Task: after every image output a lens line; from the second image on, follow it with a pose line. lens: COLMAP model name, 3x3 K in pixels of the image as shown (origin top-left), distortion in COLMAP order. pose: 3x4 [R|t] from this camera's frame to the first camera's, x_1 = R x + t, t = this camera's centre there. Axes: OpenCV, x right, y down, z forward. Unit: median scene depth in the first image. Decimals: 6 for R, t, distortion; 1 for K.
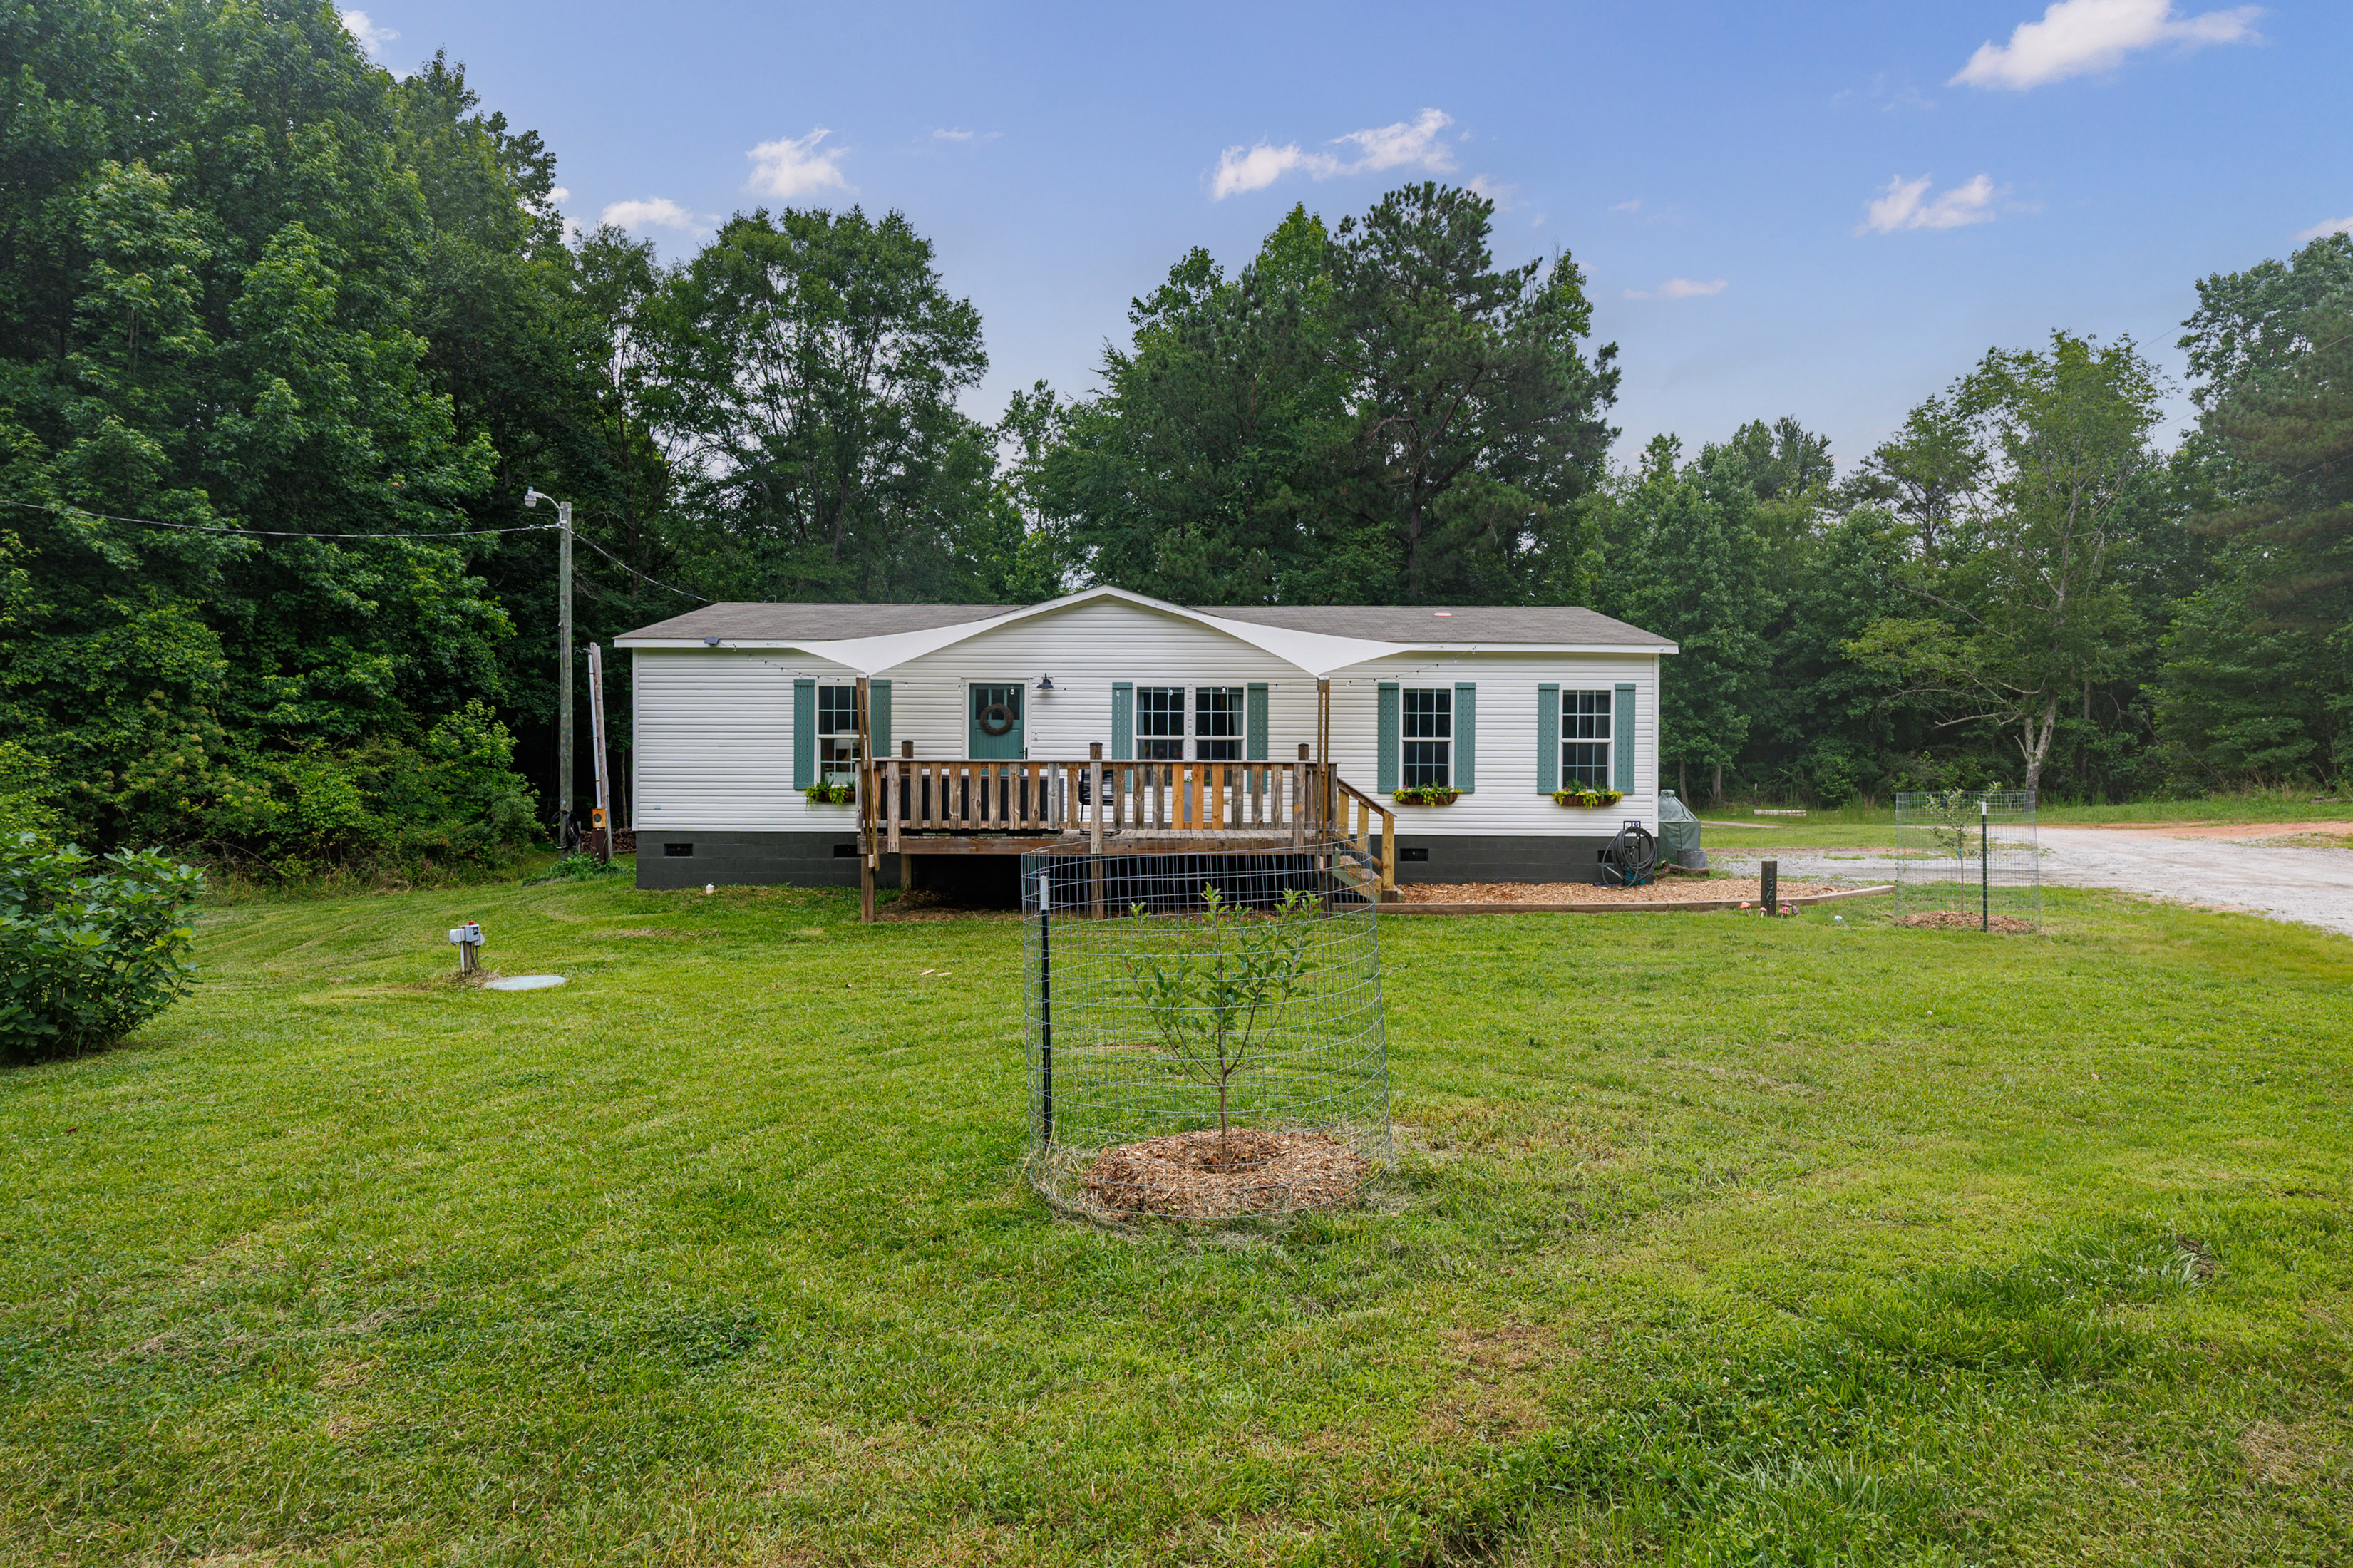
lens RADIAL K [[1316.9, 0, 1147.1], [0, 1316.9, 783.1], [0, 0, 1]] dist [0.015473, 0.001980]
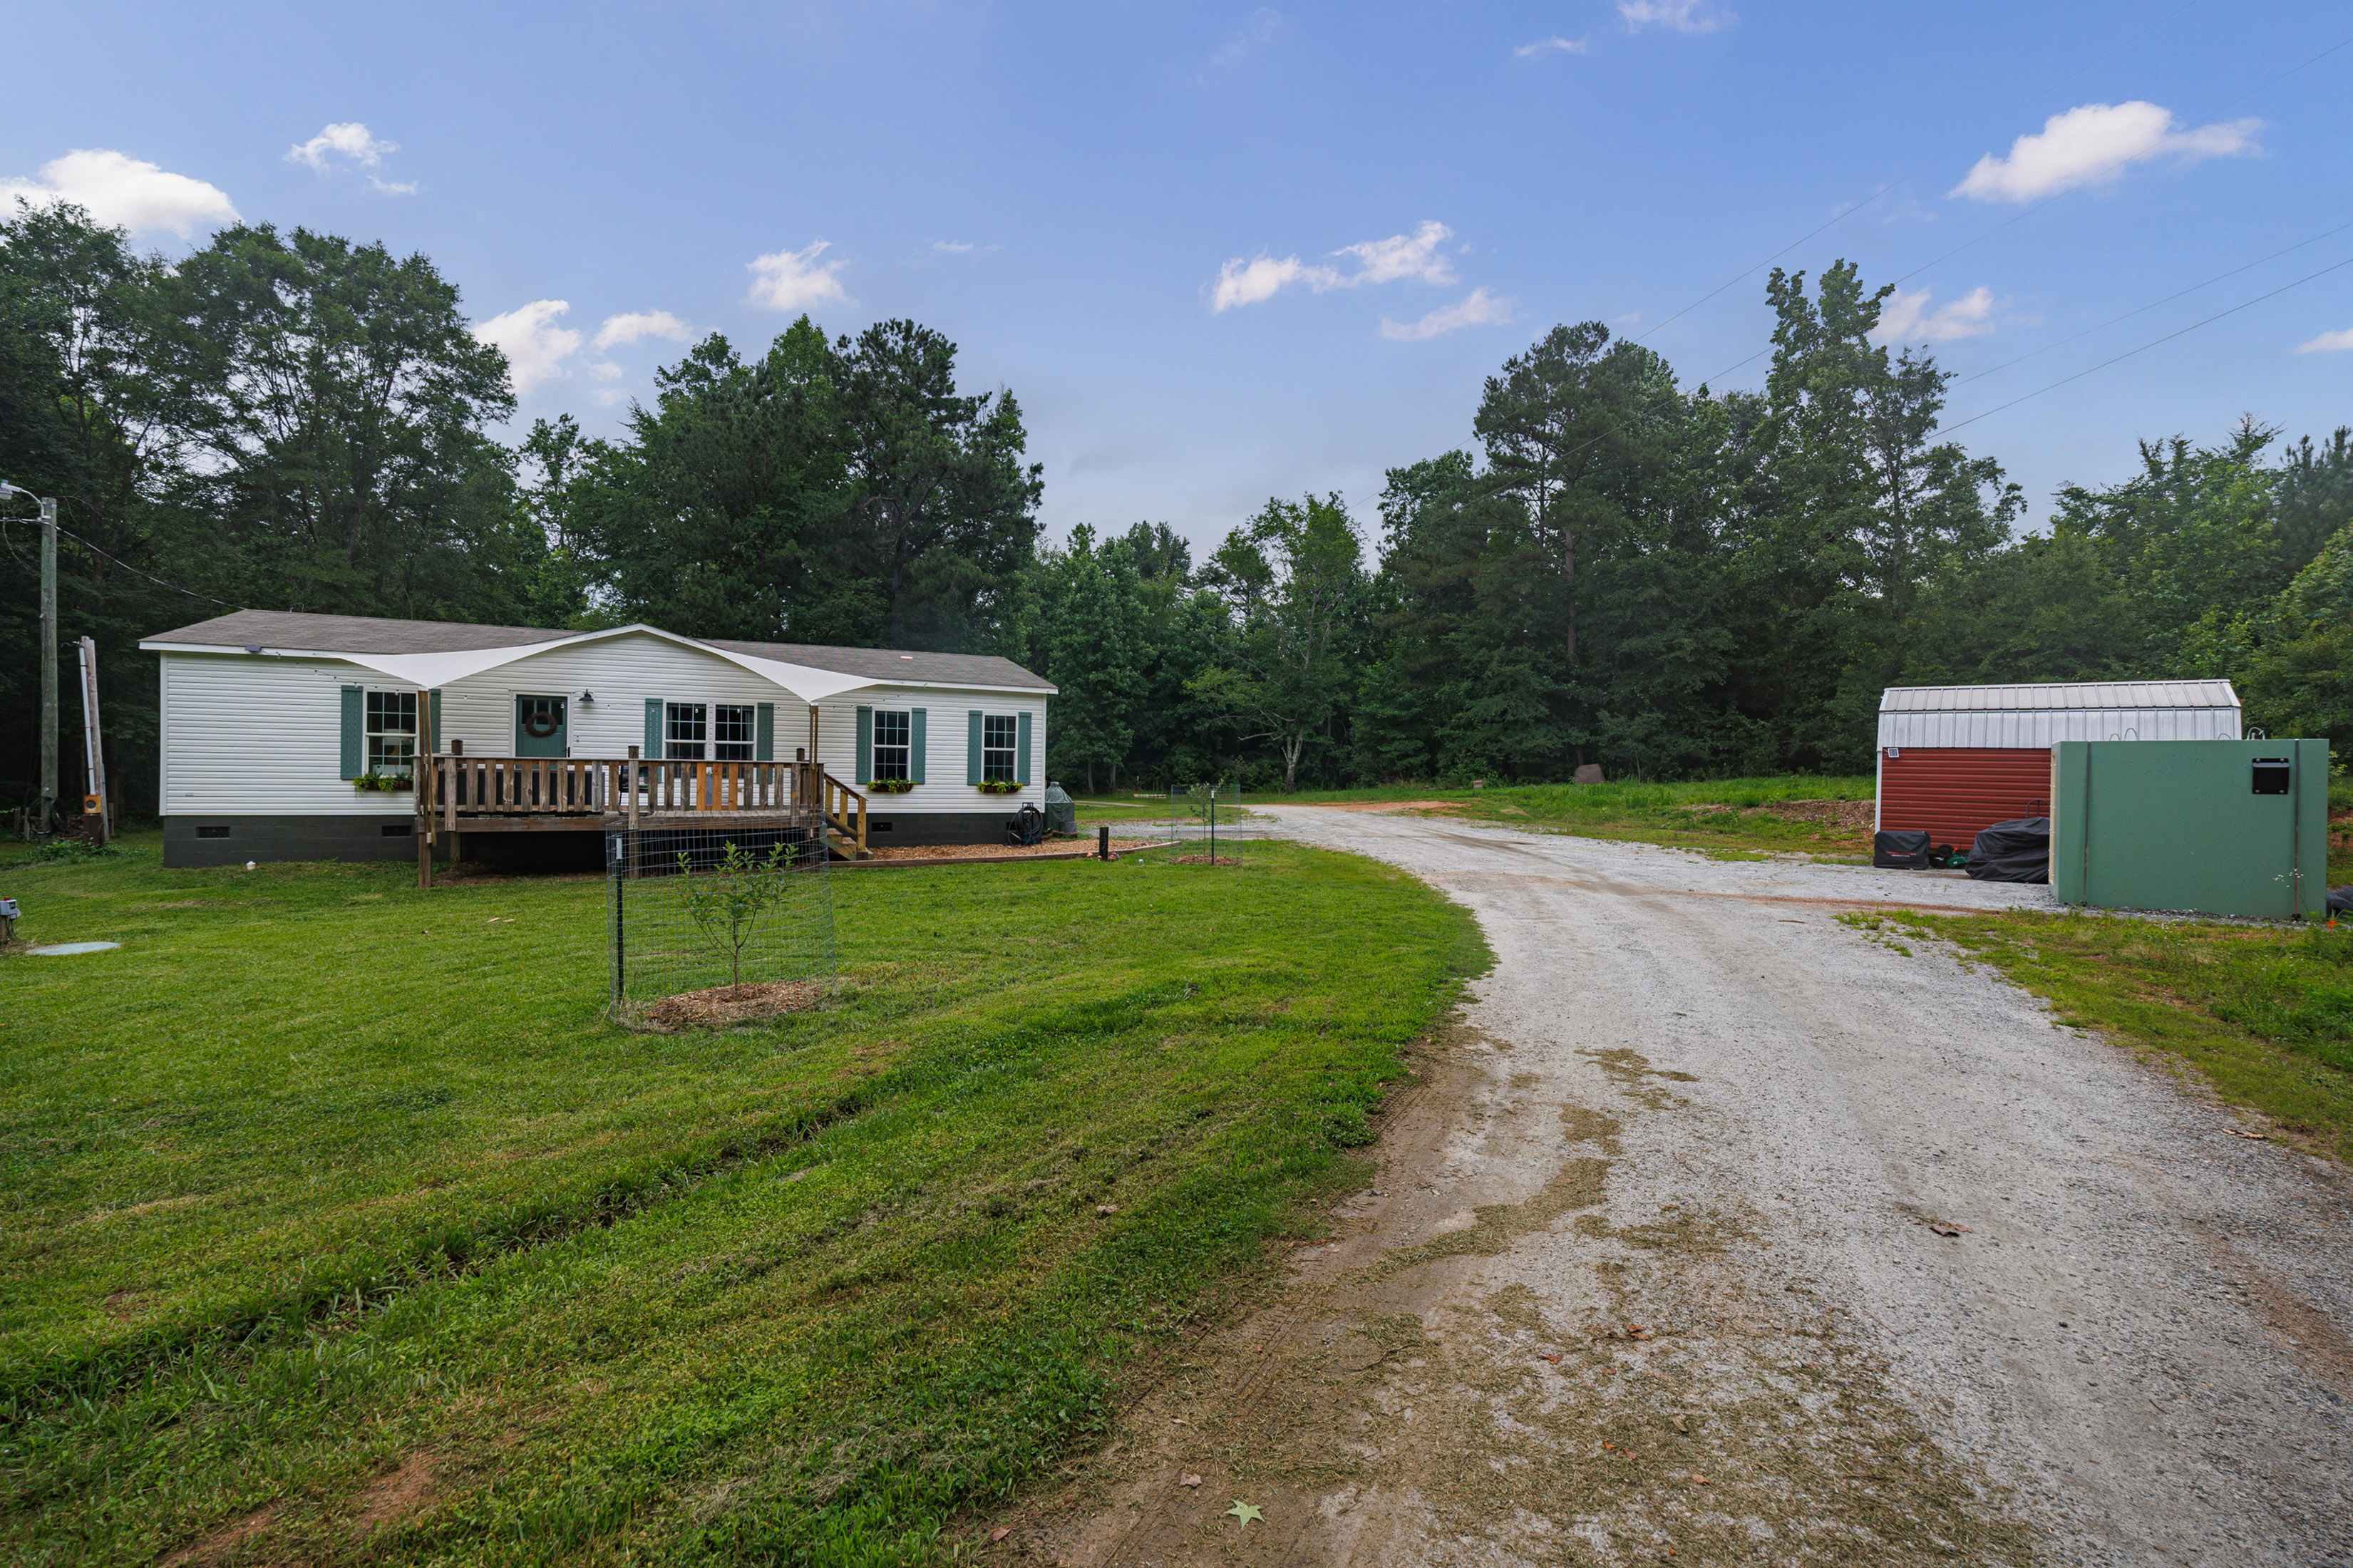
lens RADIAL K [[1045.2, 0, 1173.7], [0, 1045.2, 772.5], [0, 0, 1]] dist [0.001755, -0.001054]
pose [[0.898883, 0.008330, 0.438110, -0.006149], [-0.007964, 0.999965, -0.002672, -0.002793], [-0.438116, -0.001087, 0.898918, -0.101388]]
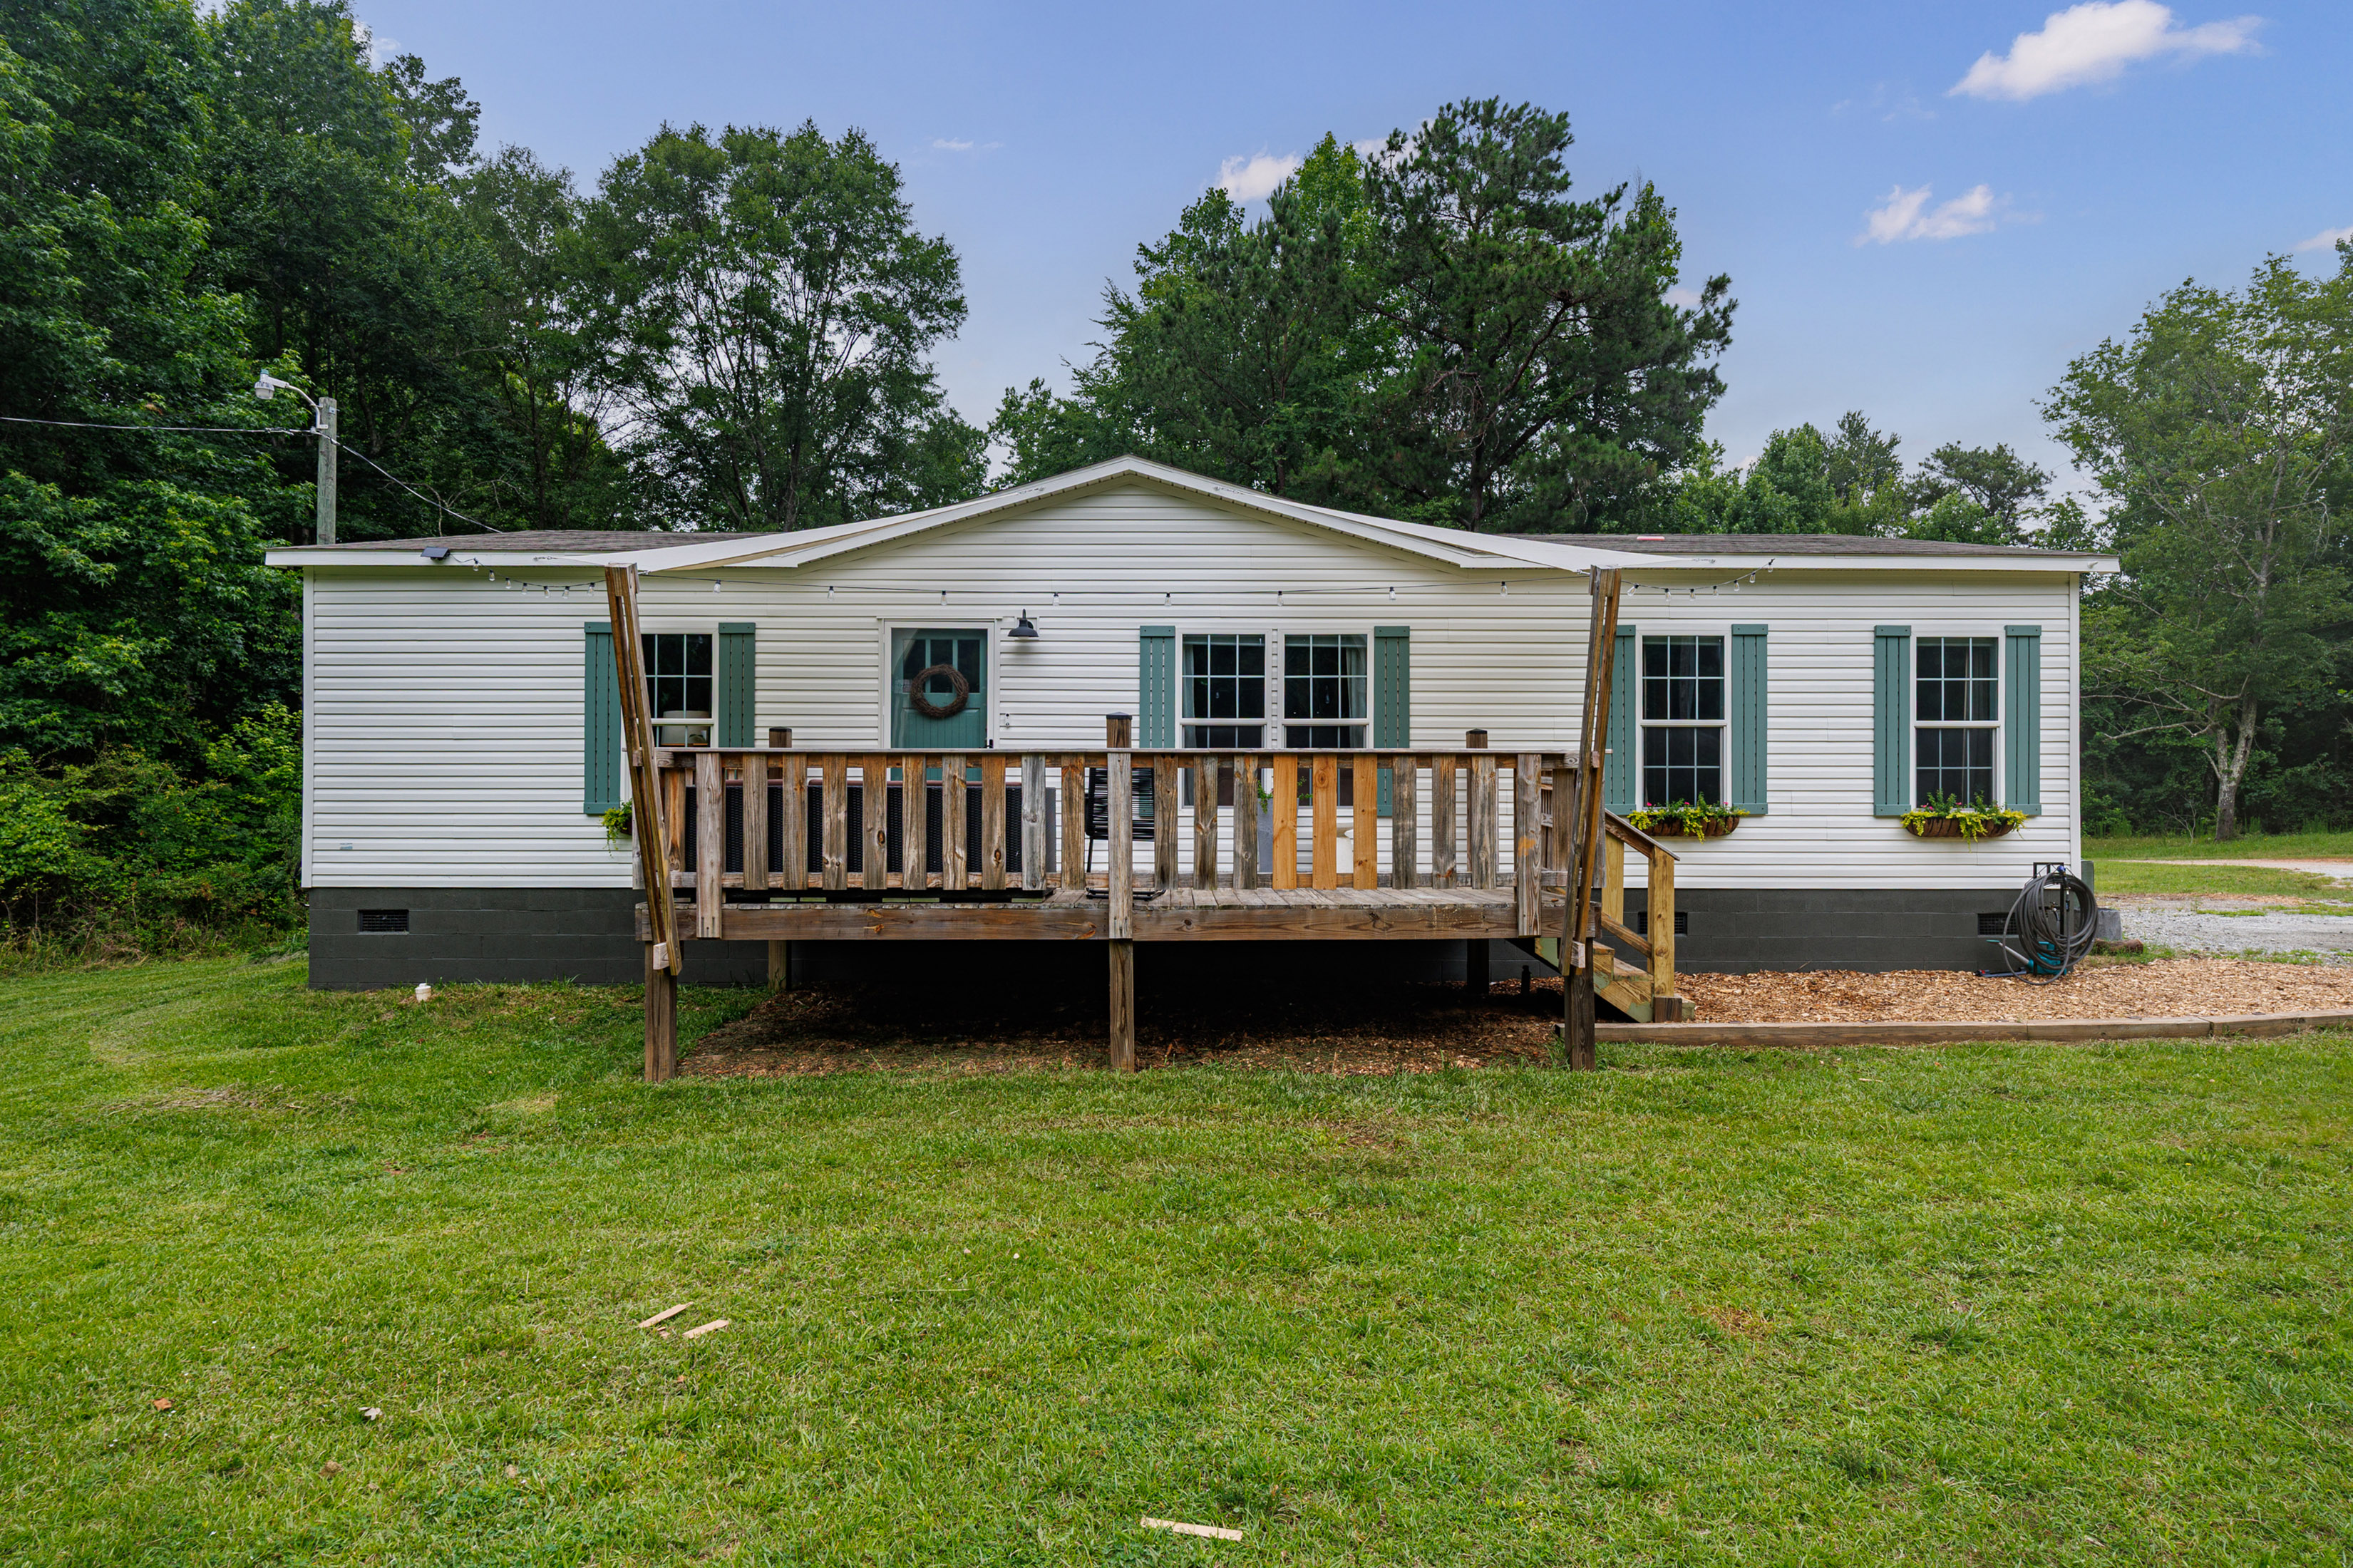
lens RADIAL K [[1316.9, 0, 1129.4], [0, 1316.9, 812.3], [0, 0, 1]] dist [0.015473, 0.001980]
pose [[0.999923, -0.004529, -0.011582, -0.015891], [0.004497, 0.999986, -0.002812, 0.004291], [0.011594, 0.002759, 0.999929, 0.274228]]
